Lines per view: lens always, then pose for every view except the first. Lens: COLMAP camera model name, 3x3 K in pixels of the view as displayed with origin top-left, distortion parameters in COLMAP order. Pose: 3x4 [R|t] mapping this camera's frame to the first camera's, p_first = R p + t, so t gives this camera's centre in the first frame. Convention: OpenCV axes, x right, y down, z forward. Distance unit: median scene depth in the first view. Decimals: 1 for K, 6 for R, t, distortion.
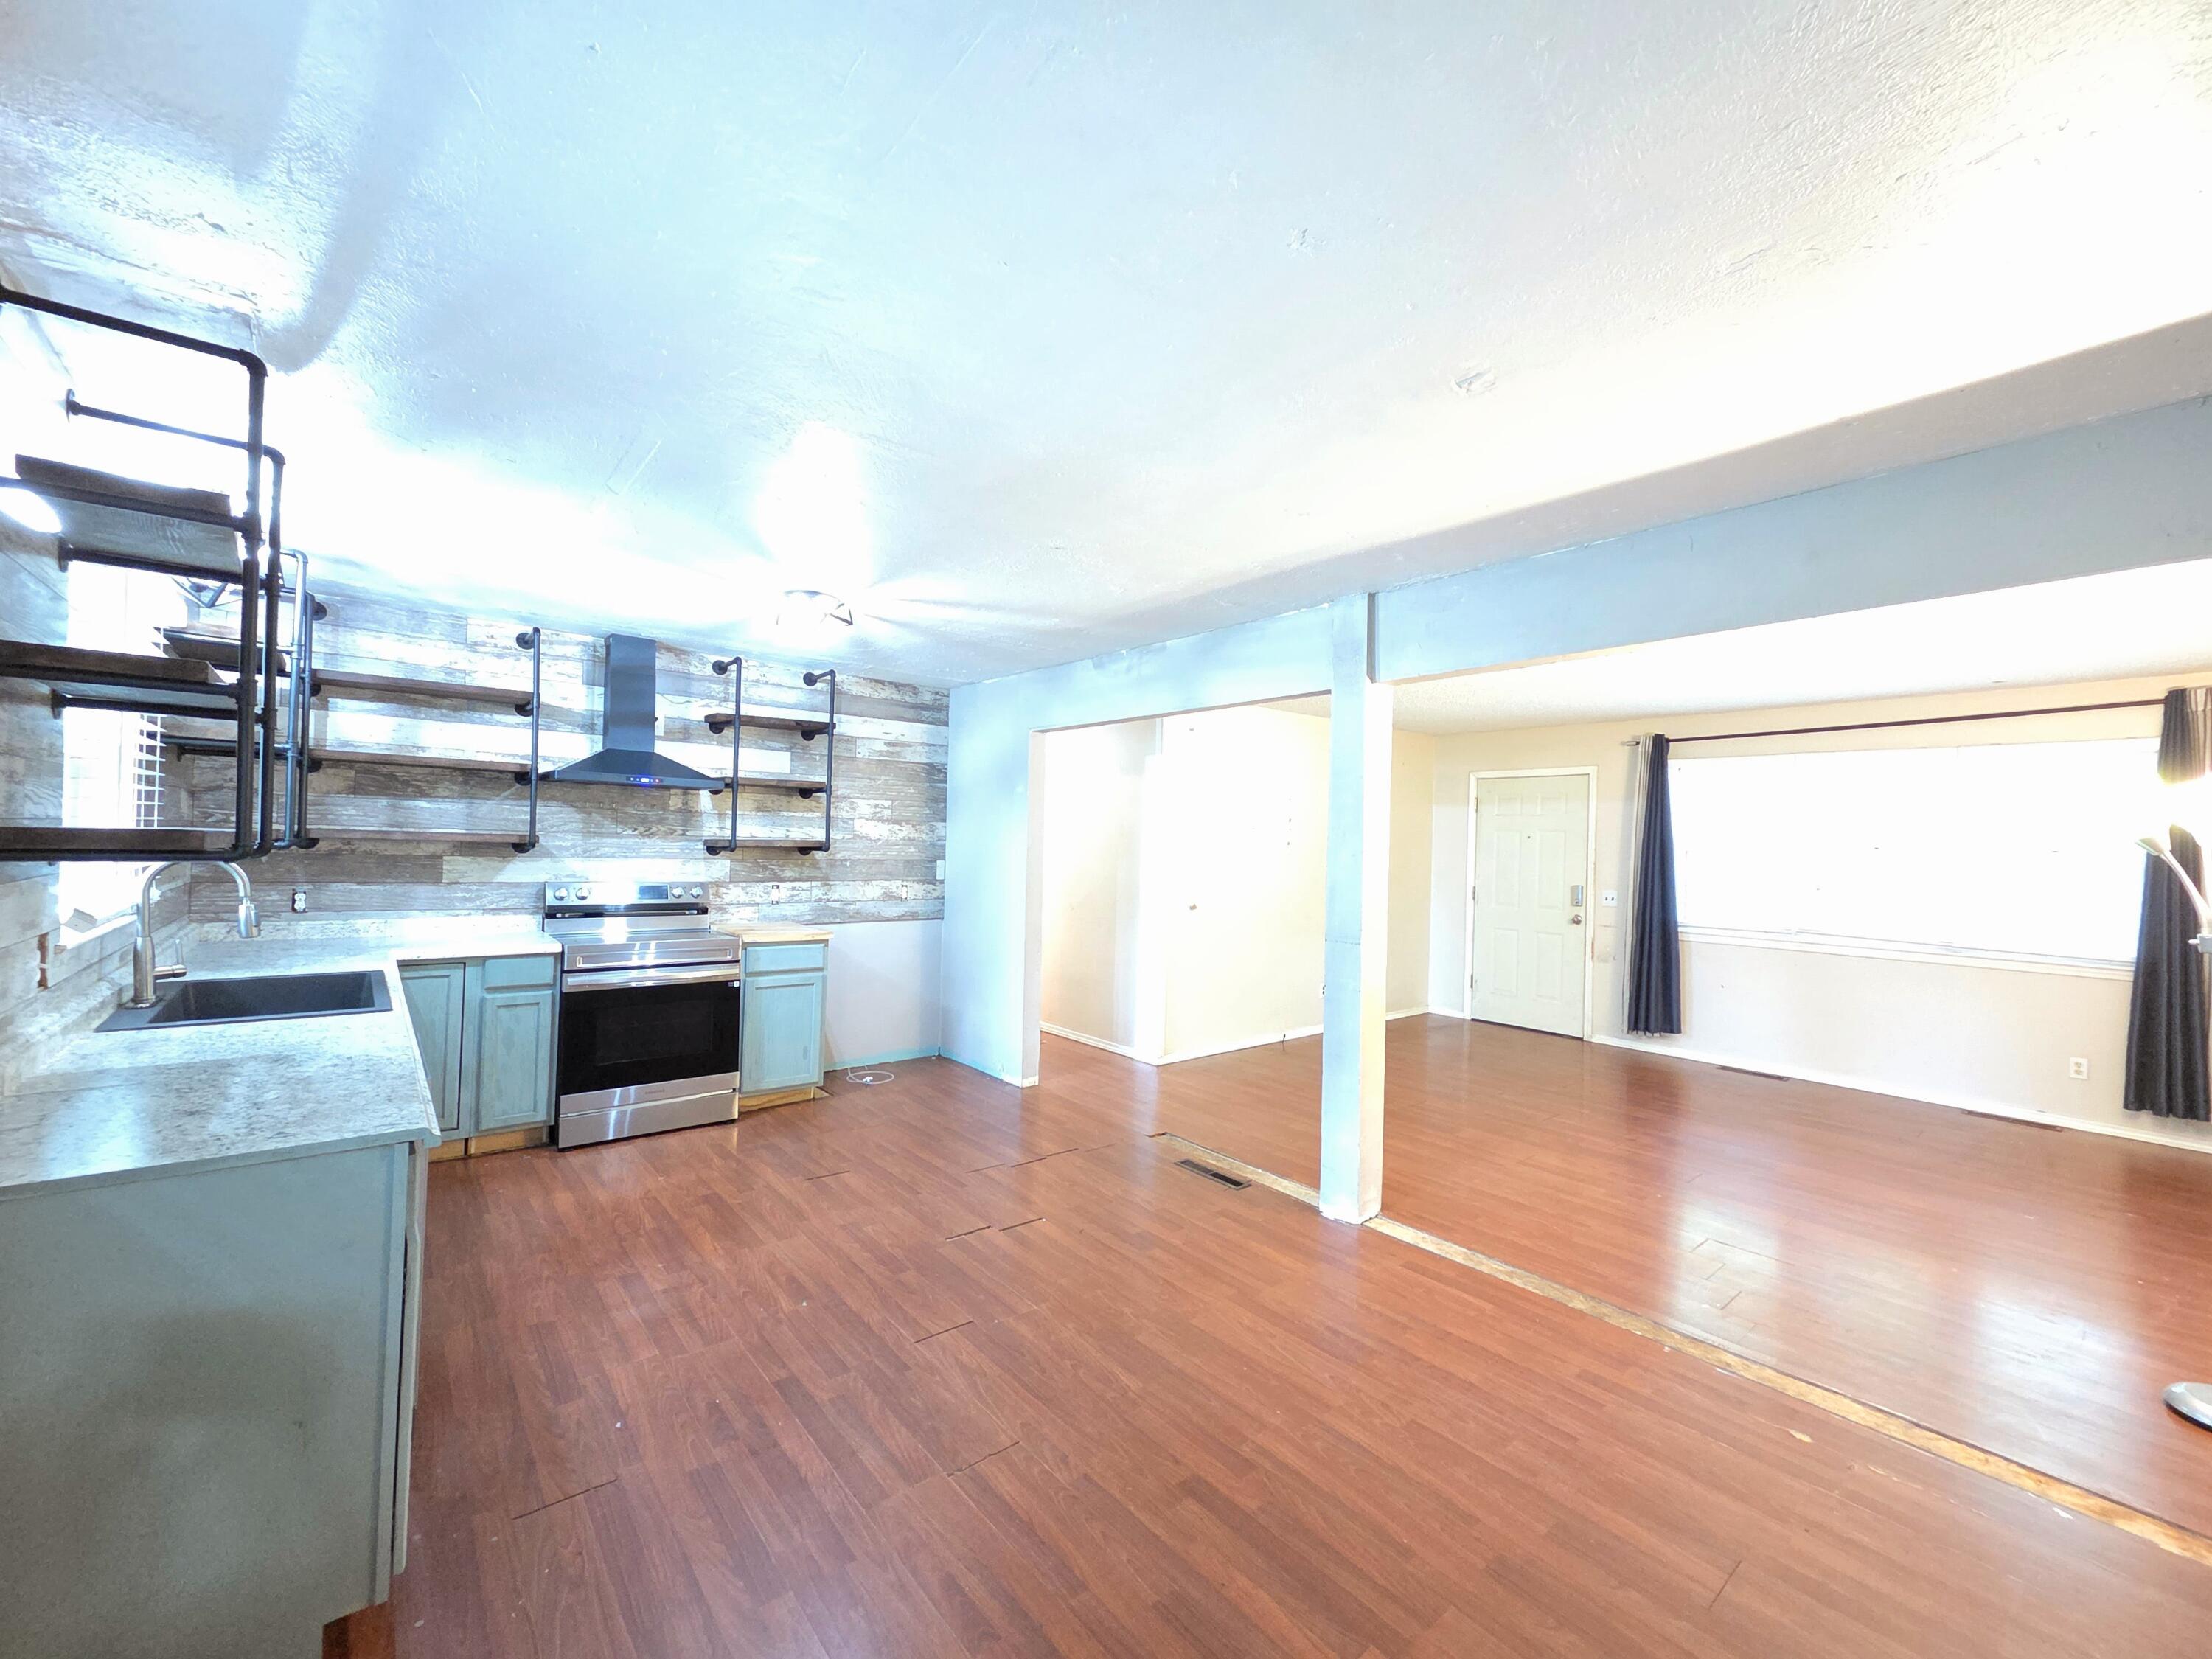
lens RADIAL K [[903.1, 0, 1126.7], [0, 903.1, 839.2], [0, 0, 1]] dist [0.006635, -0.000210]
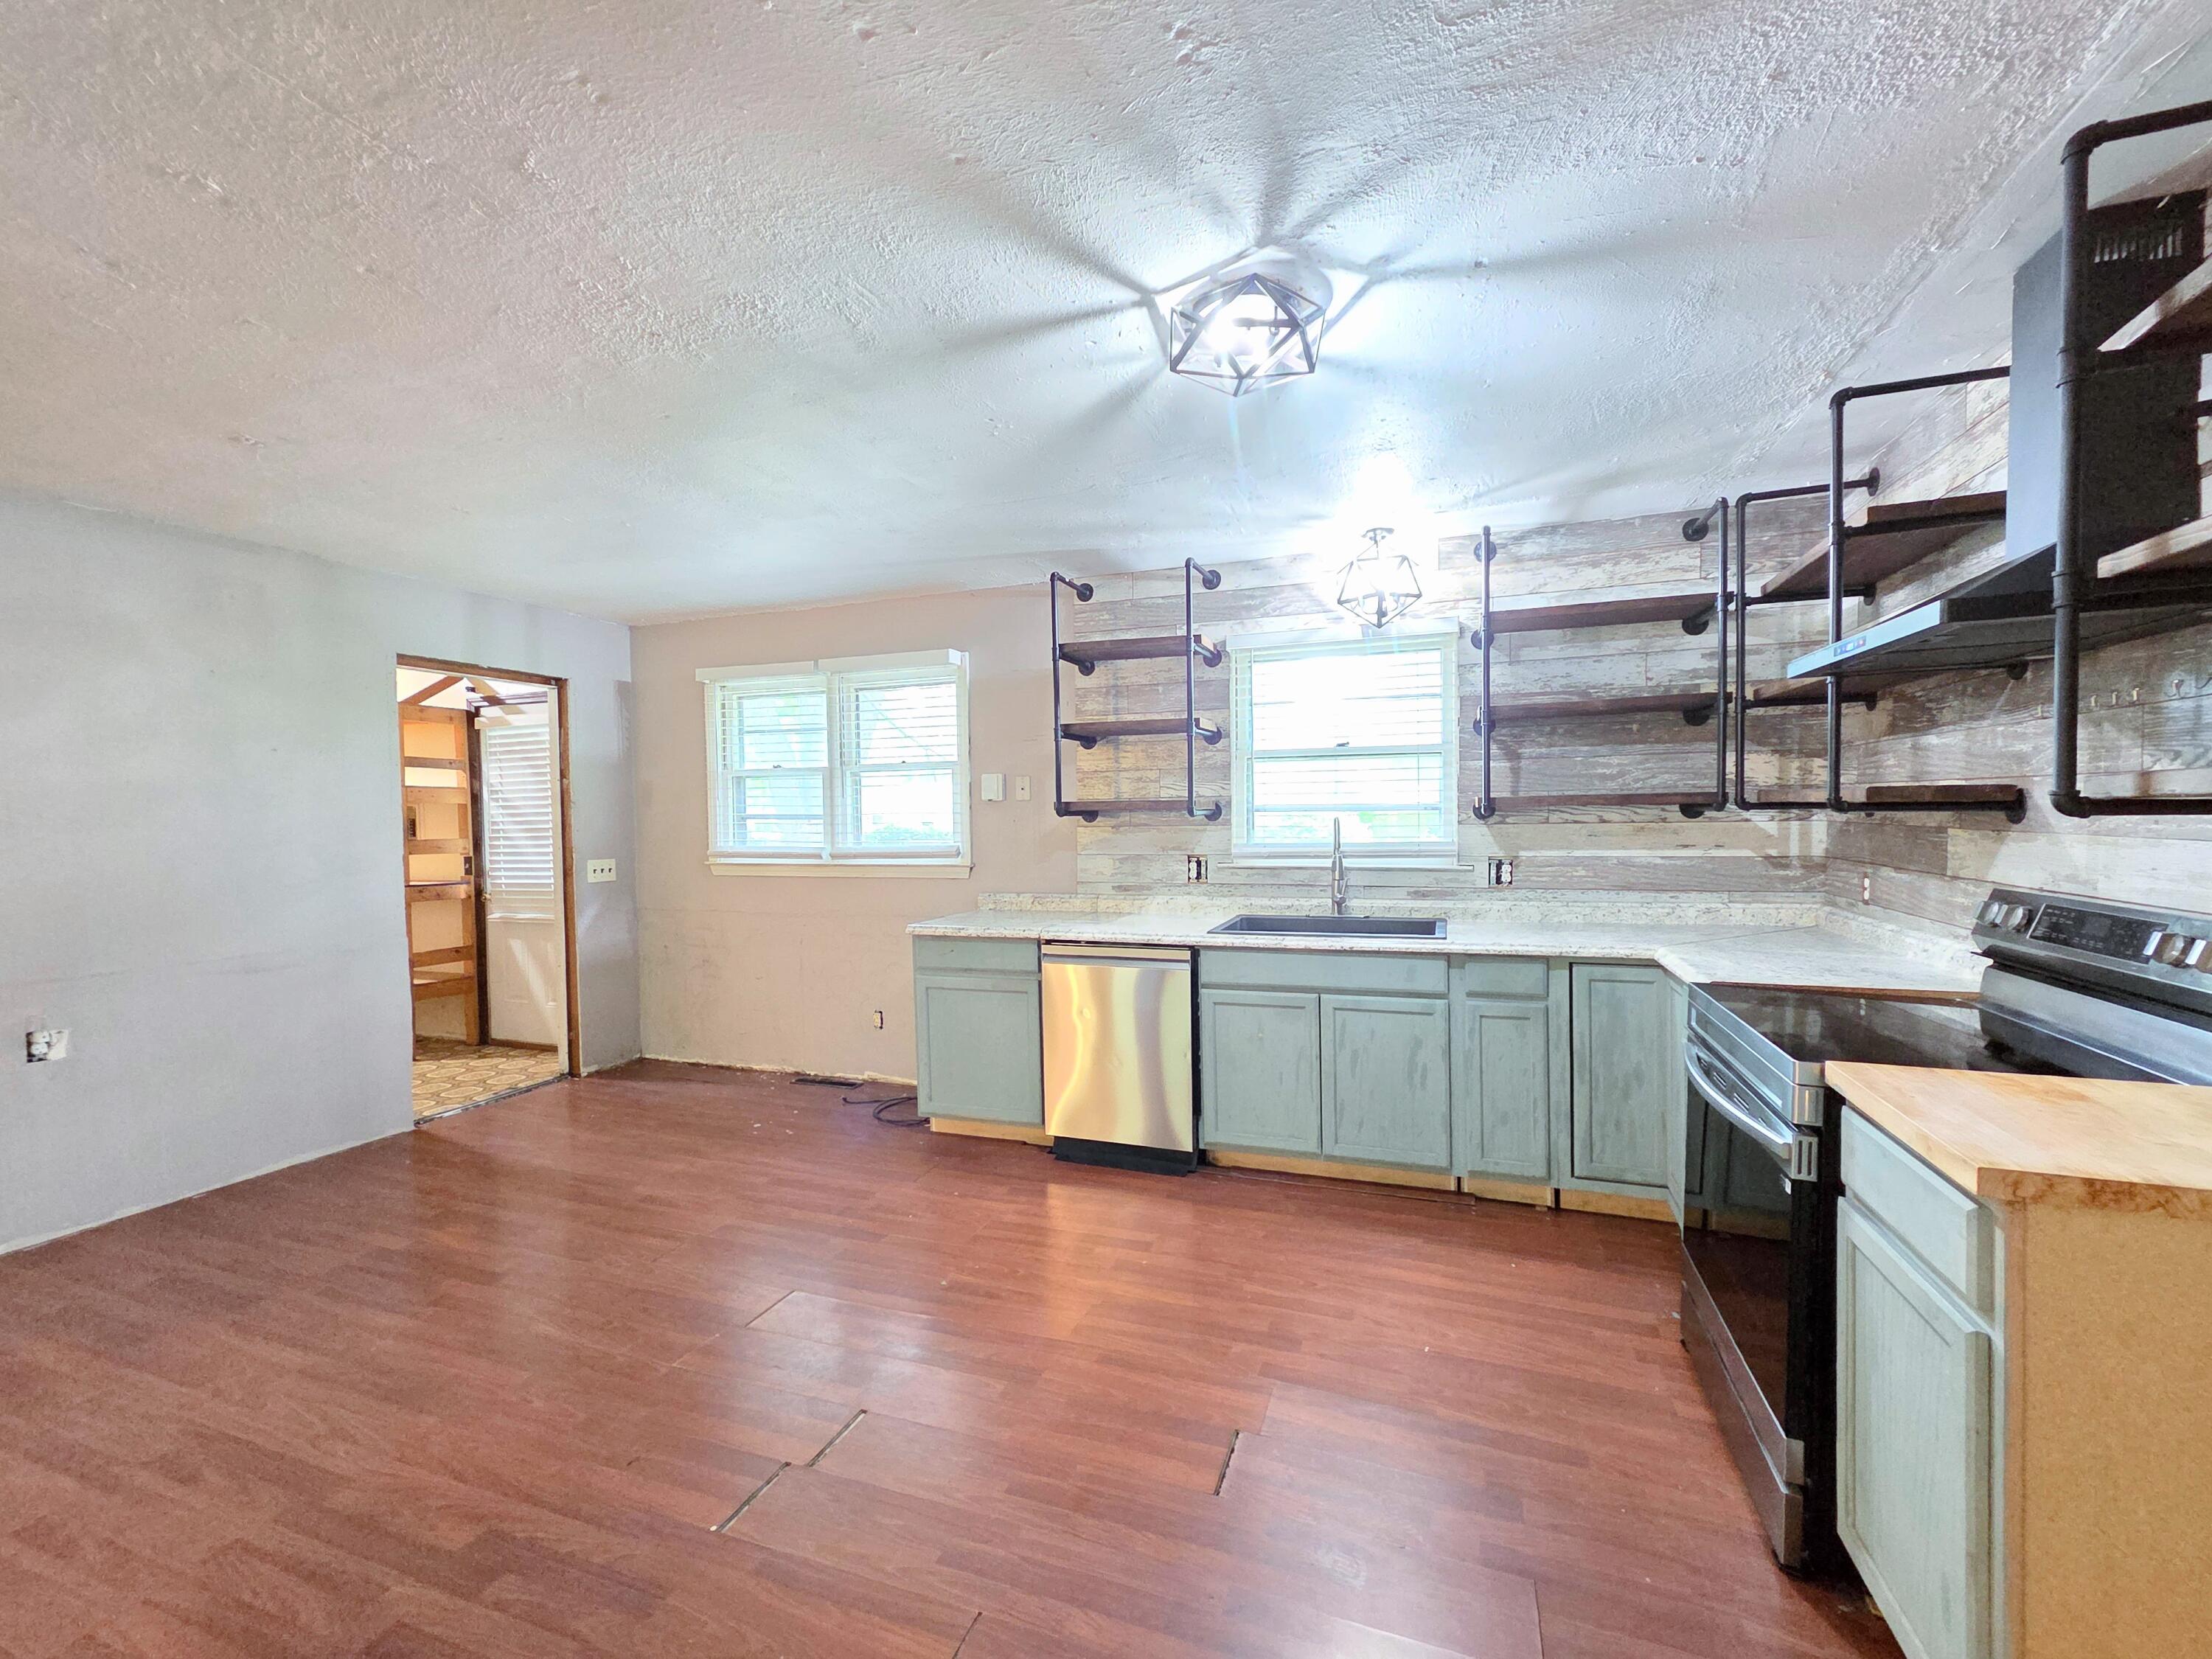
lens RADIAL K [[903.1, 0, 1126.7], [0, 903.1, 839.2], [0, 0, 1]] dist [0.006635, -0.000210]
pose [[-0.865809, -0.000009, -0.500375, -0.026345], [-0.006520, 0.999915, 0.011264, 0.020098], [0.500333, 0.013015, -0.865735, 1.107327]]
